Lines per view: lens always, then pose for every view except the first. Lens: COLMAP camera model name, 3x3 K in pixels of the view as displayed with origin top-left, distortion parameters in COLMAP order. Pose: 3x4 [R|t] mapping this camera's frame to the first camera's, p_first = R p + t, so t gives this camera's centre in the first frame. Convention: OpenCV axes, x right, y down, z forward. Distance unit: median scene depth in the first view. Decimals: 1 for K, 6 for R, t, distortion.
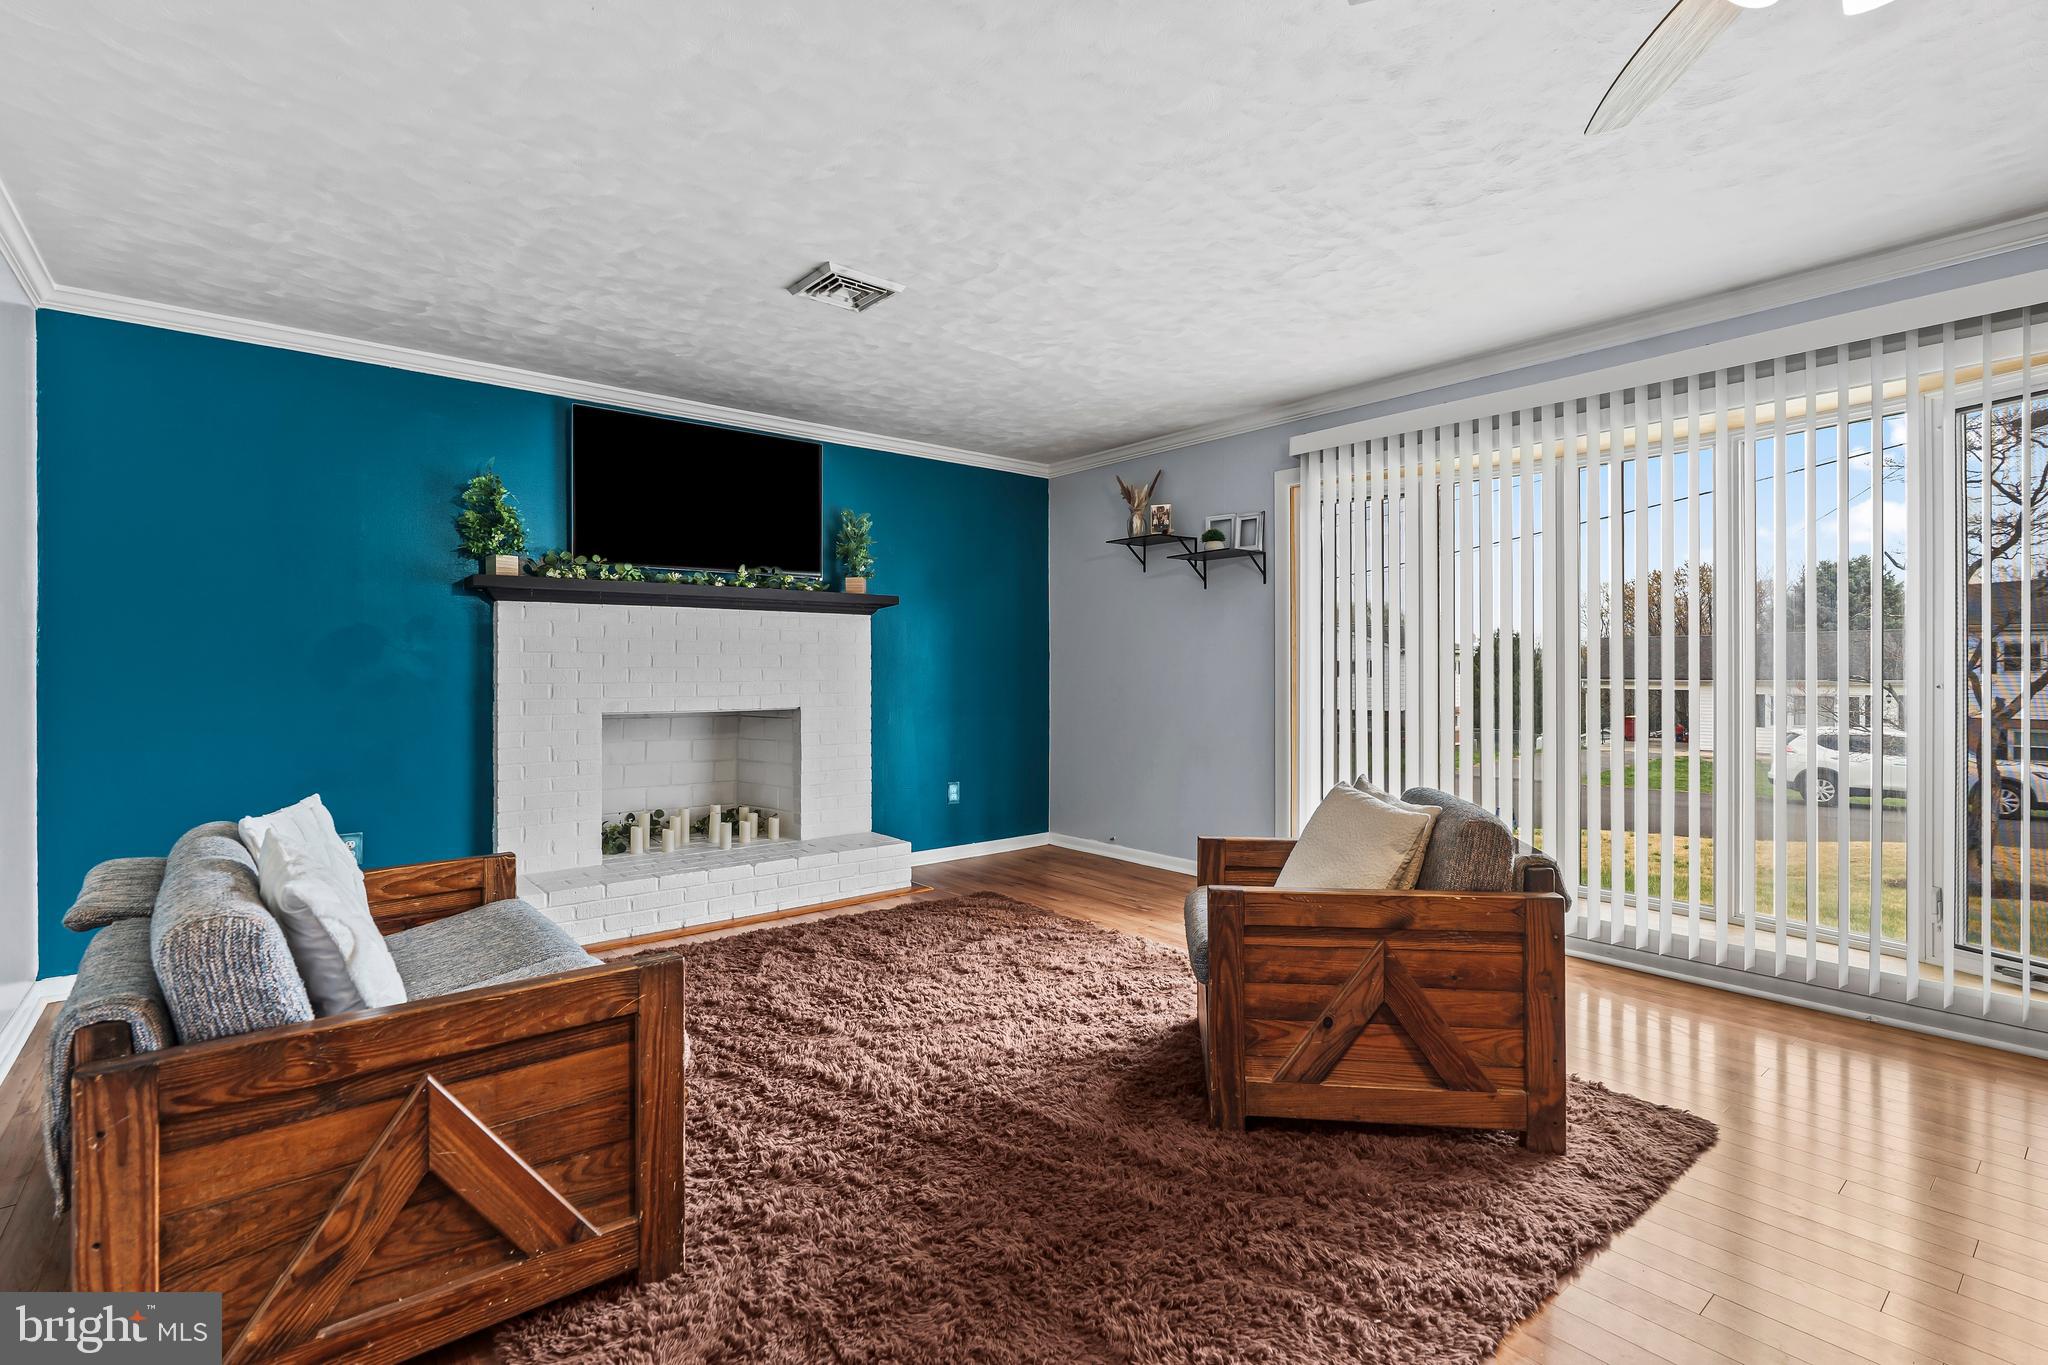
lens RADIAL K [[937.6, 0, 1023.3], [0, 937.6, 667.2], [0, 0, 1]] dist [-0.014849, 0.000101]
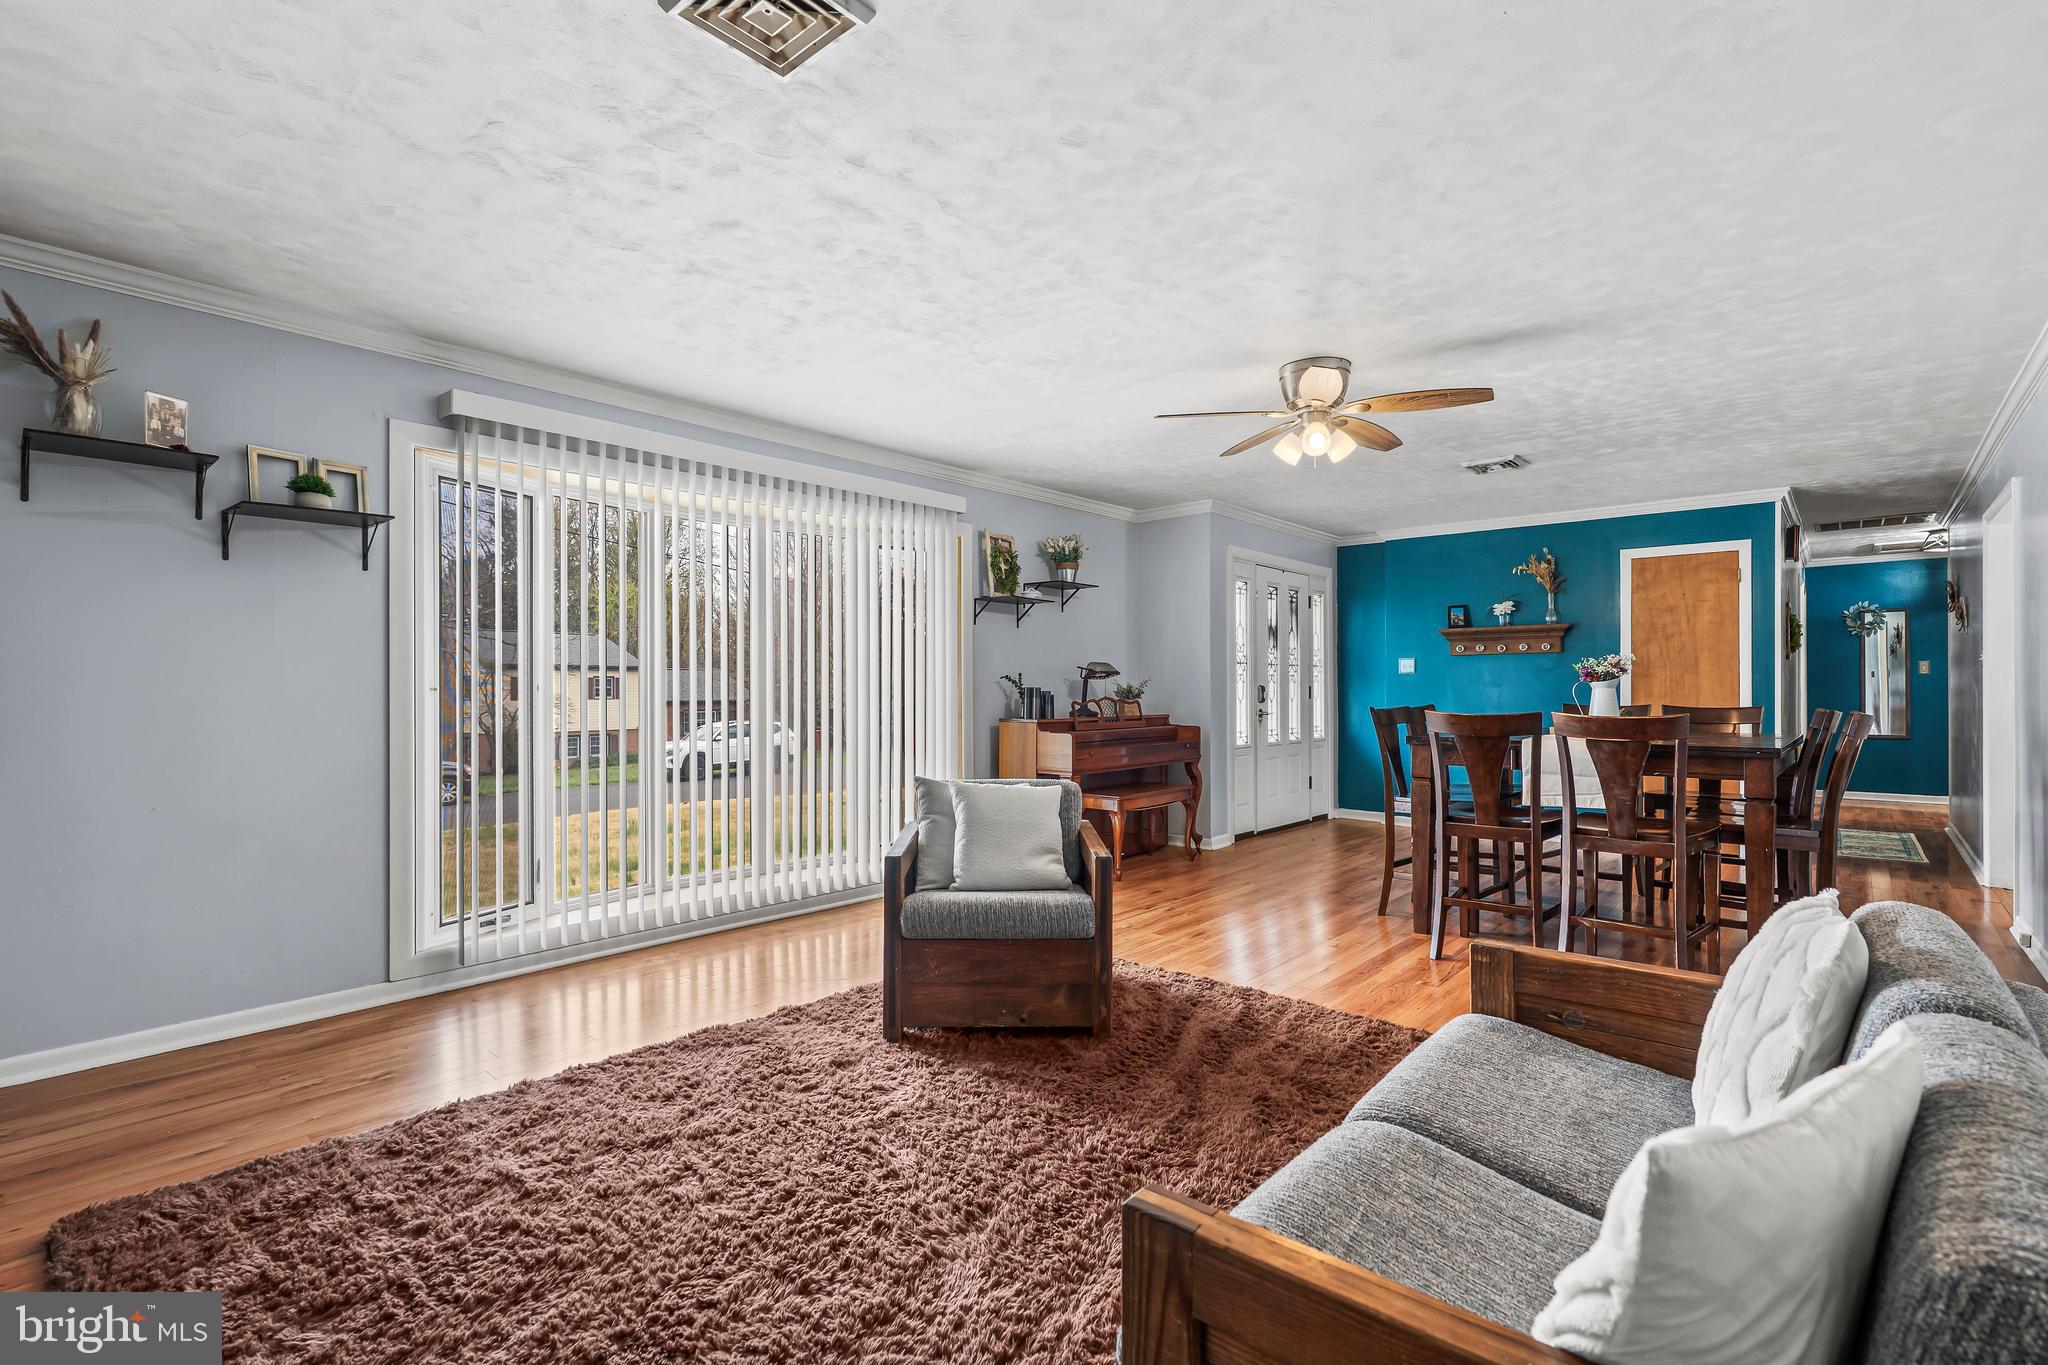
lens RADIAL K [[937.6, 0, 1022.8], [0, 937.6, 689.9], [0, 0, 1]] dist [-0.014849, 0.000101]
pose [[-0.176951, -0.003228, 0.984214, -0.515140], [-0.000436, 0.999995, 0.003202, -0.002044], [-0.984220, 0.000137, -0.176951, 0.638736]]
